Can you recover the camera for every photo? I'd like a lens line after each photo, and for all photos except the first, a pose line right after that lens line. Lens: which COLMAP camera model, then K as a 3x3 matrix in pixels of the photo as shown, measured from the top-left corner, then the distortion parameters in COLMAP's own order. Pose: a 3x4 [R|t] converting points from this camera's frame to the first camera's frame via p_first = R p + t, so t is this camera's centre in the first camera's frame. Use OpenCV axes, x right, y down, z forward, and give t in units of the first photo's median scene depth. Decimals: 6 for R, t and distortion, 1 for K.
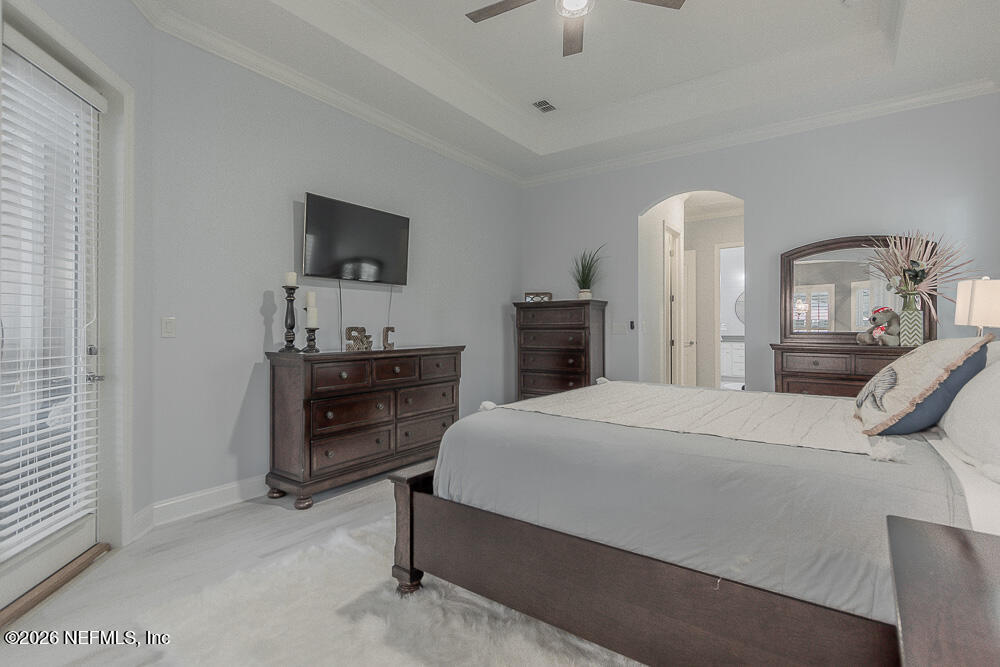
lens RADIAL K [[484.1, 0, 494.8], [0, 484.1, 330.8], [0, 0, 1]] dist [0.004810, -0.001826]
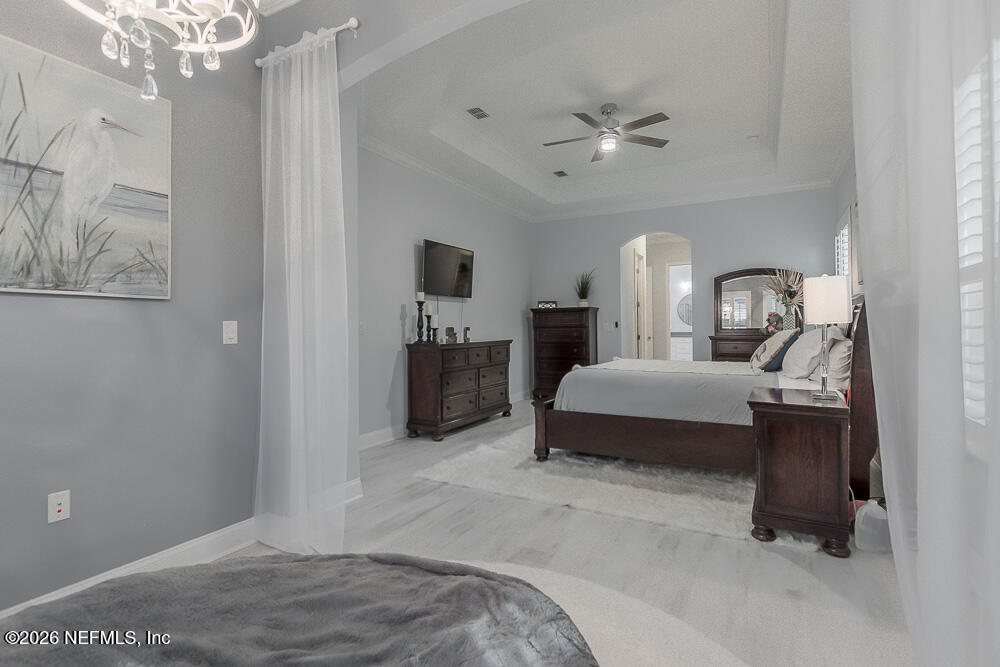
lens RADIAL K [[484.1, 0, 504.3], [0, 484.1, 330.7], [0, 0, 1]] dist [0.004810, -0.001826]
pose [[0.991261, -0.008703, 0.131625, -0.301554], [0.008638, 0.999962, 0.001064, 0.002441], [-0.131629, 0.000082, 0.991299, -0.478842]]
